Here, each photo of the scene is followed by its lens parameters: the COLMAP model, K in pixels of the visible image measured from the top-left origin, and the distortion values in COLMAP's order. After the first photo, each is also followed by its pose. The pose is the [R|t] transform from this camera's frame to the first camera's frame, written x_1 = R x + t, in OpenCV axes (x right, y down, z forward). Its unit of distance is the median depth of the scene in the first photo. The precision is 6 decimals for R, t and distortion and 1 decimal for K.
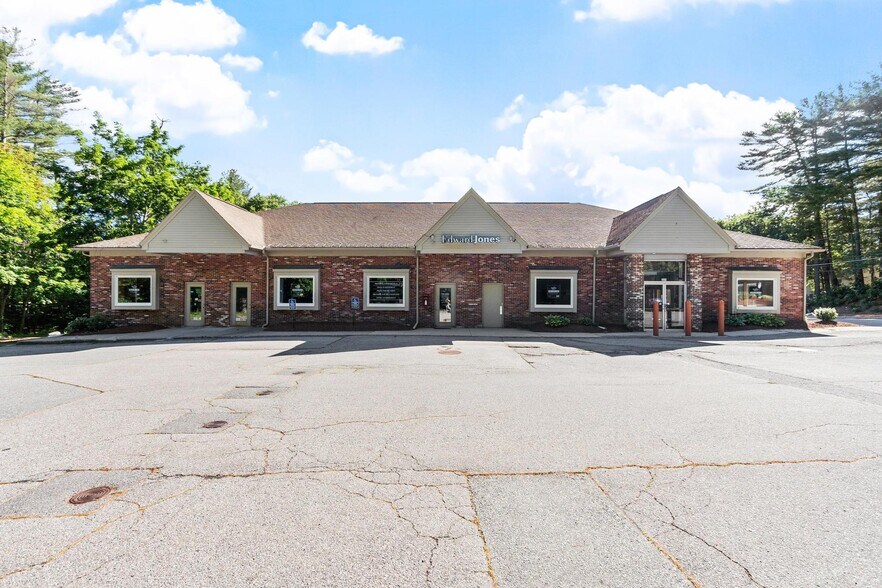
lens RADIAL K [[387.6, 0, 437.0], [0, 387.6, 296.9], [0, 0, 1]] dist [0.007126, -0.000431]
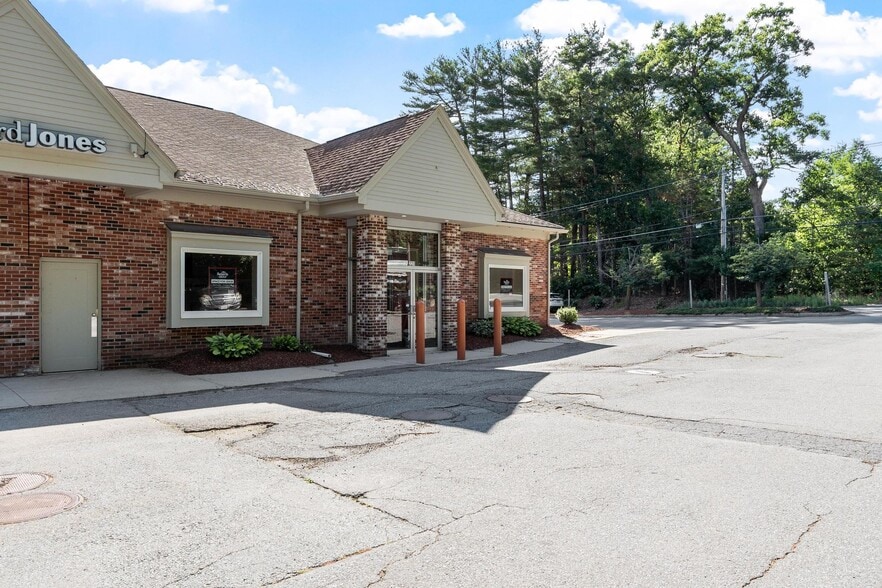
lens RADIAL K [[624.6, 0, 432.3], [0, 624.6, 292.1], [0, 0, 1]] dist [0.023347, -0.002062]
pose [[0.720750, -0.000327, 0.693196, -0.034979], [0.000520, 1.000000, -0.000069, -0.001645], [-0.693195, 0.000411, 0.720750, 0.291429]]
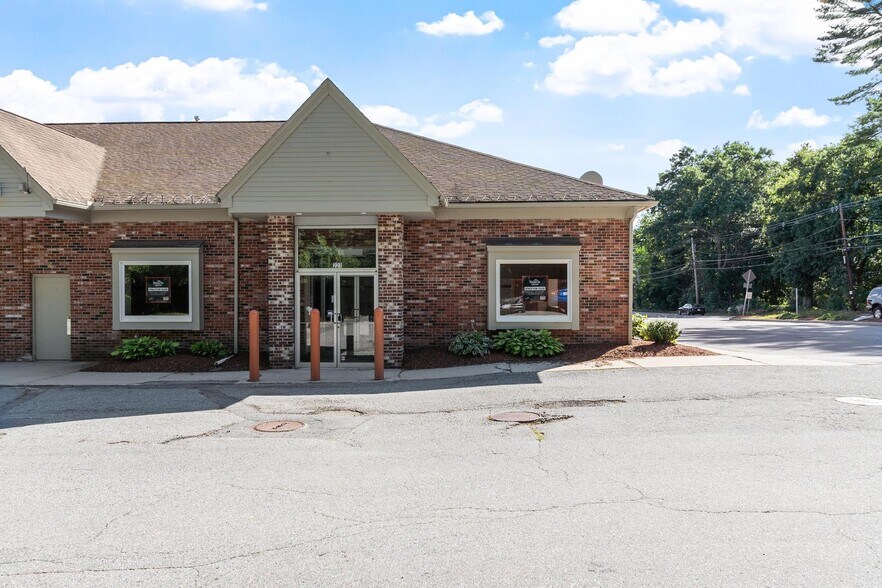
lens RADIAL K [[624.6, 0, 432.3], [0, 624.6, 292.1], [0, 0, 1]] dist [0.023347, -0.002062]
pose [[0.999814, -0.011164, -0.015750, 0.677172], [0.011338, 0.999875, 0.011021, -0.016022], [0.015625, -0.011197, 0.999815, 0.174585]]
